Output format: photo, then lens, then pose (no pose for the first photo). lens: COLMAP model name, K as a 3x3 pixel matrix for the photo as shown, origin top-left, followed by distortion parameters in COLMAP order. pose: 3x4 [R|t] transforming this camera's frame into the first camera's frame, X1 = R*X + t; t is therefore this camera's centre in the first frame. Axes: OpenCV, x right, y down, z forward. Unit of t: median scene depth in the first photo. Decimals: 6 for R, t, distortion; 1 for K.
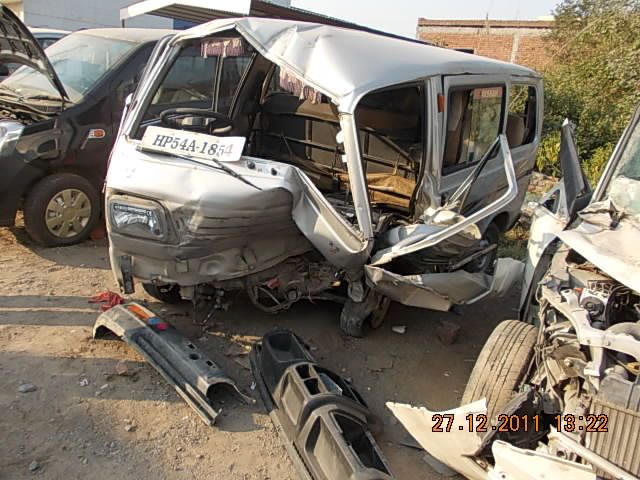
lens RADIAL K [[528.3, 0, 320.0], [0, 528.3, 240.0], [0, 0, 1]] dist [0.003573, -0.044954]
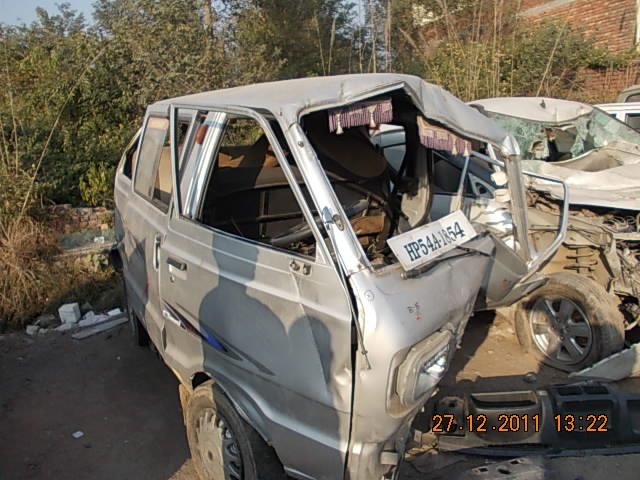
lens RADIAL K [[528.3, 0, 320.0], [0, 528.3, 240.0], [0, 0, 1]] dist [0.003573, -0.044954]
pose [[0.410619, -0.339108, 0.846403, -0.947416], [0.368417, 0.910826, 0.186188, -0.379775], [-0.834063, 0.235377, 0.498935, 0.742901]]
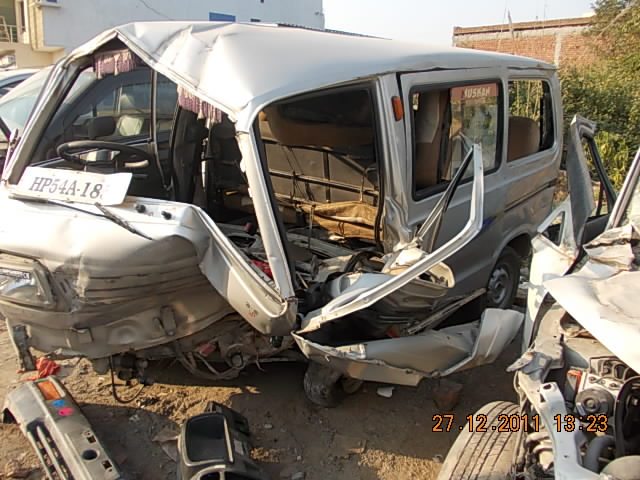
lens RADIAL K [[528.3, 0, 320.0], [0, 528.3, 240.0], [0, 0, 1]] dist [0.003573, -0.044954]
pose [[0.993216, -0.058444, -0.100527, 0.198342], [0.054681, 0.997711, -0.039795, -0.048068], [0.102623, 0.034029, 0.994138, 0.250092]]
